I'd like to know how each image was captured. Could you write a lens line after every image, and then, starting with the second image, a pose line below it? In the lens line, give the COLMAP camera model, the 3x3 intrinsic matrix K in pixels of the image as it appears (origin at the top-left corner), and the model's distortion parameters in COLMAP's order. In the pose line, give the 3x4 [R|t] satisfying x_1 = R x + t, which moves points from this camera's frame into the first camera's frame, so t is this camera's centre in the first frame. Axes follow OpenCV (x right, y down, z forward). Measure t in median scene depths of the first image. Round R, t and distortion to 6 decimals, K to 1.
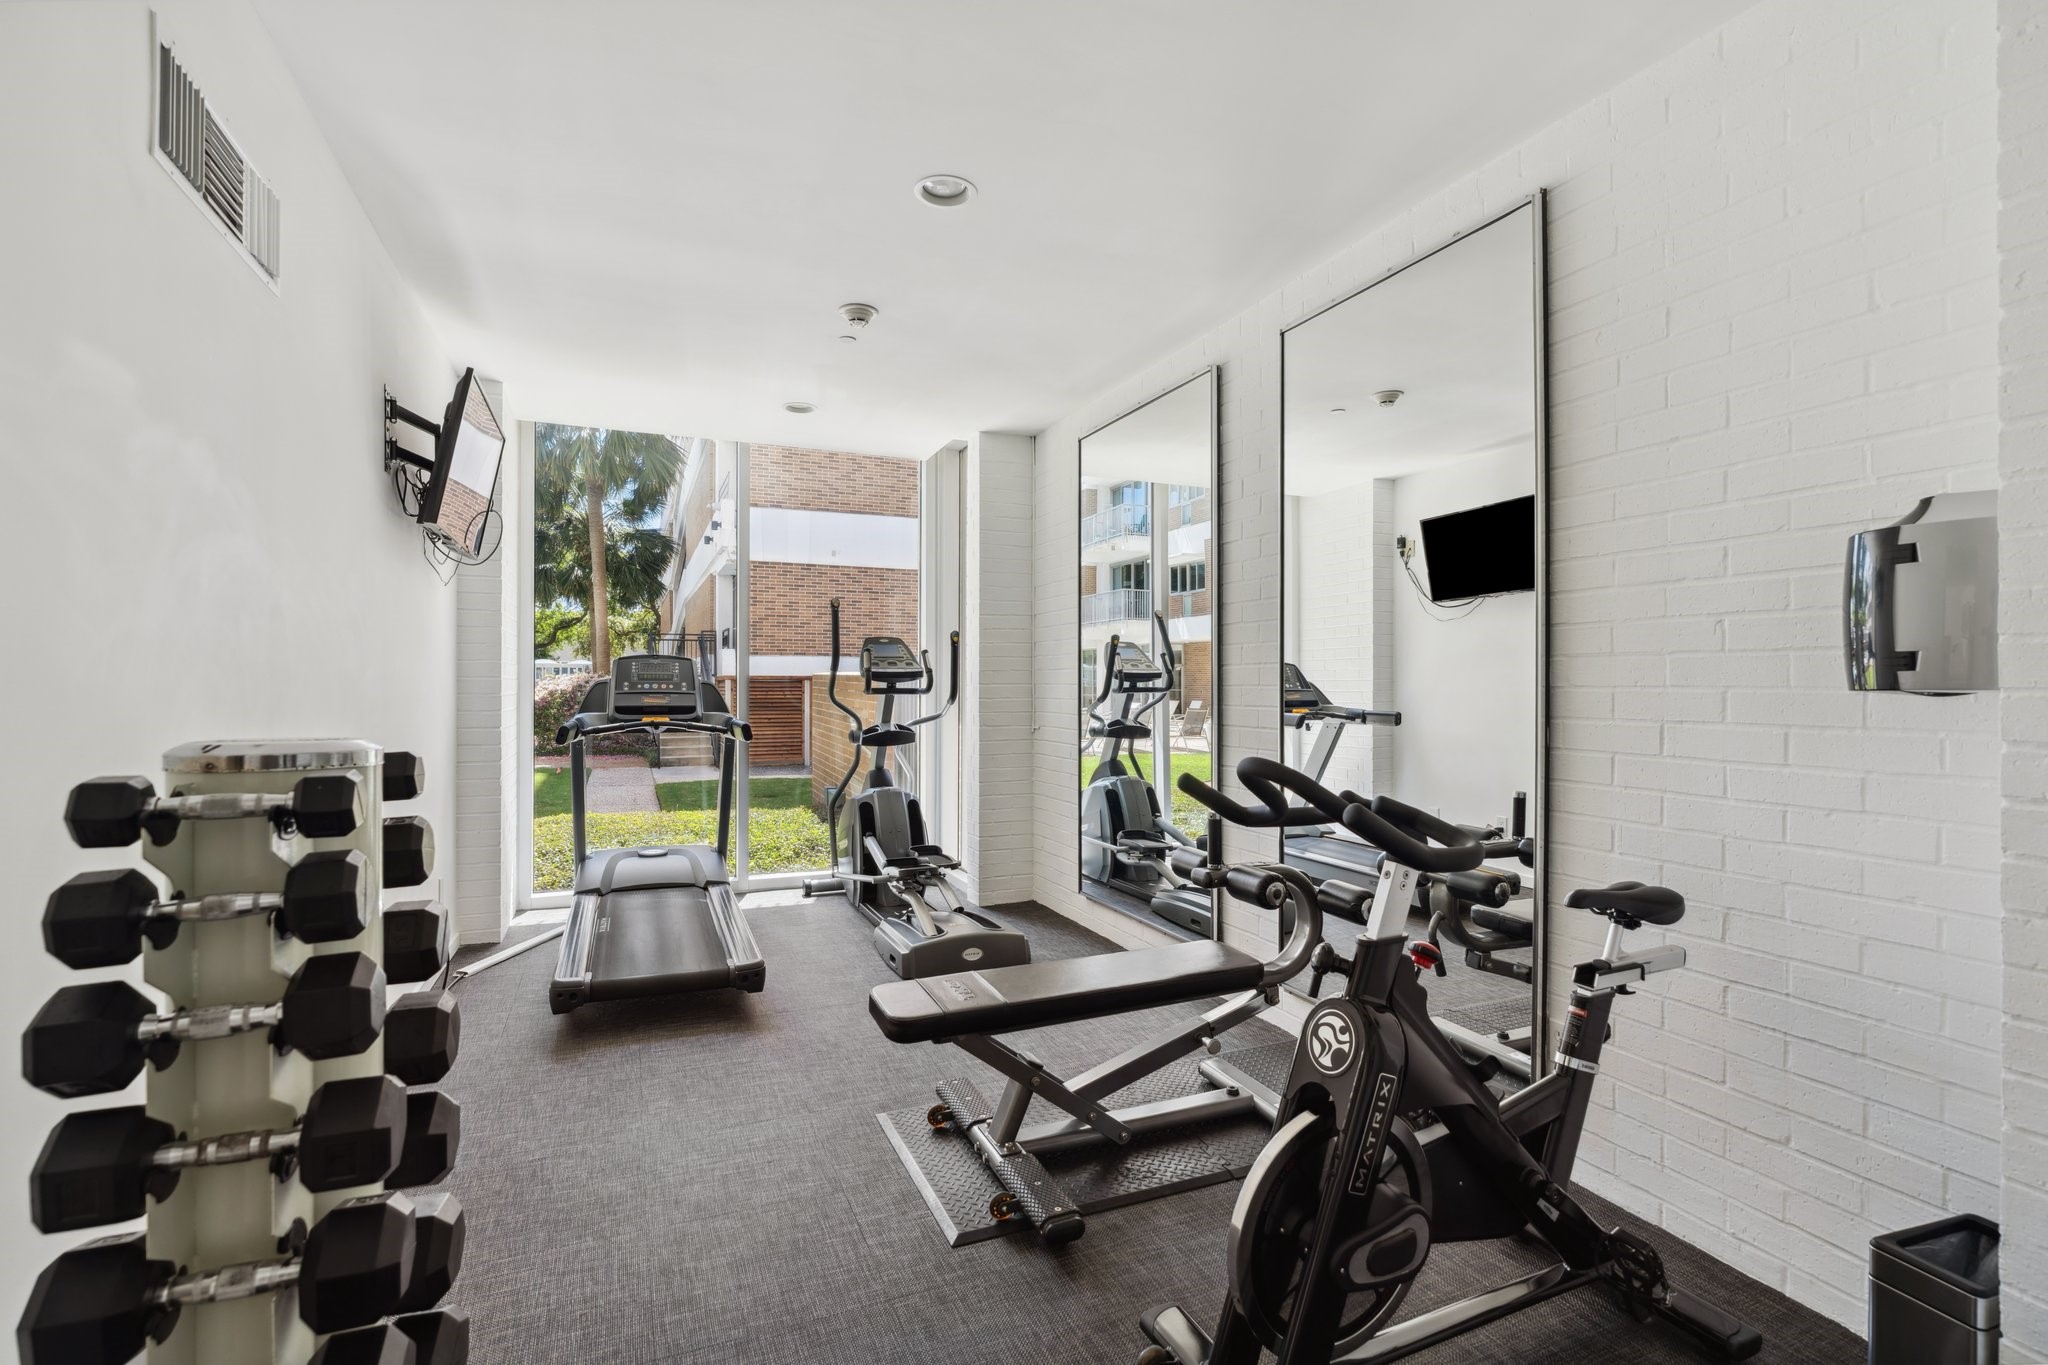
lens RADIAL K [[934.0, 0, 1028.3], [0, 934.0, 682.7], [0, 0, 1]] dist [0.000340, 0.000086]
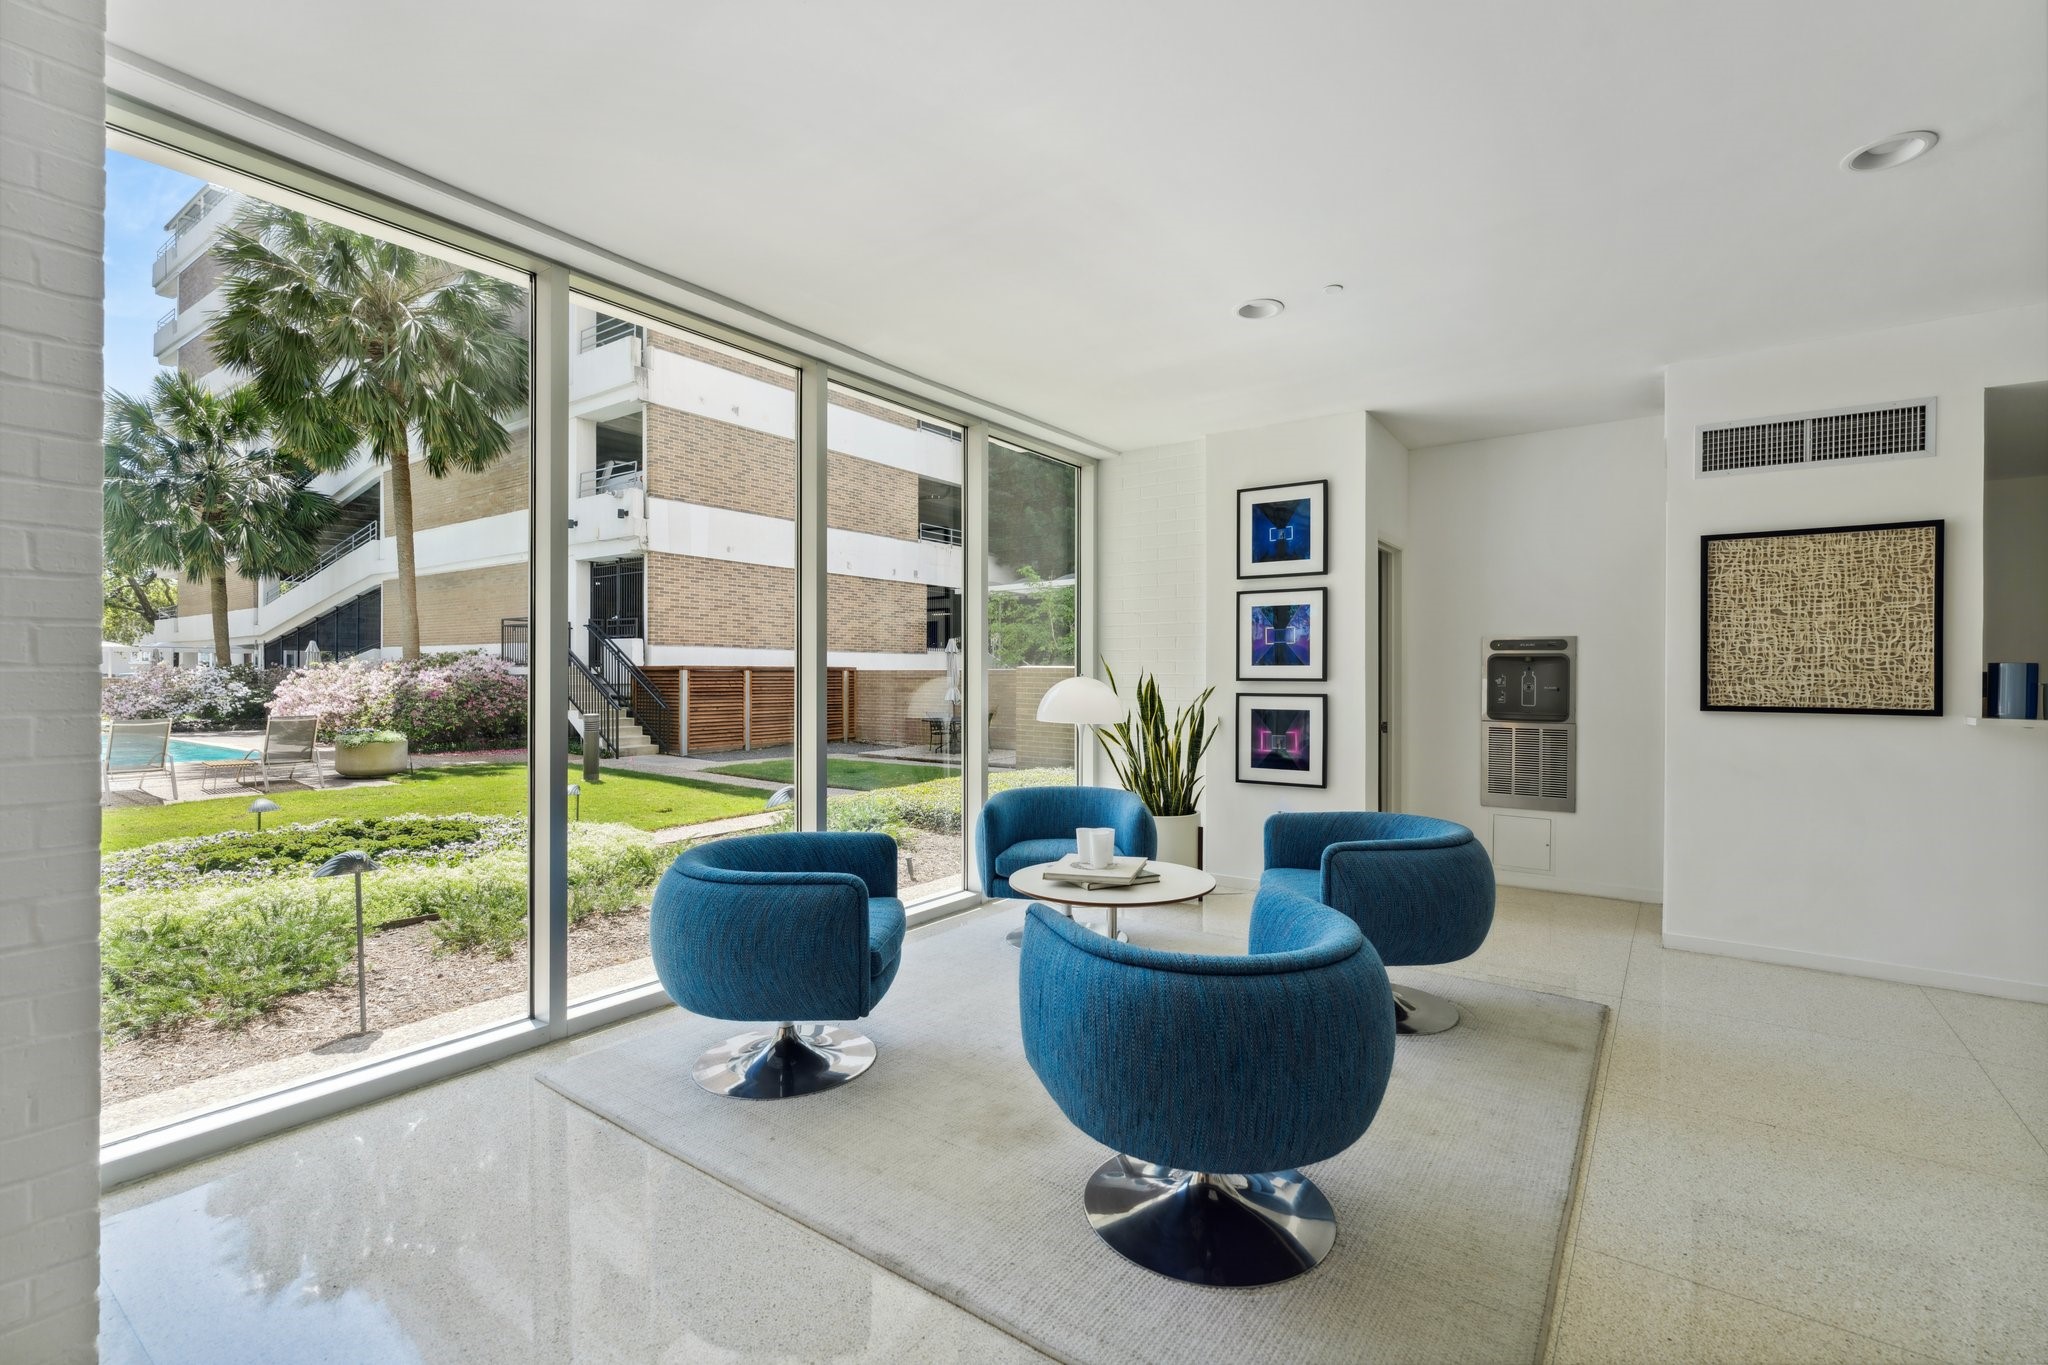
lens RADIAL K [[934.0, 0, 1019.8], [0, 934.0, 678.0], [0, 0, 1]] dist [0.000340, 0.000086]
pose [[0.856691, -0.000143, 0.515830, -0.476709], [-0.000063, 1.000000, 0.000383, 0.005274], [-0.515830, -0.000360, 0.856691, -0.064670]]
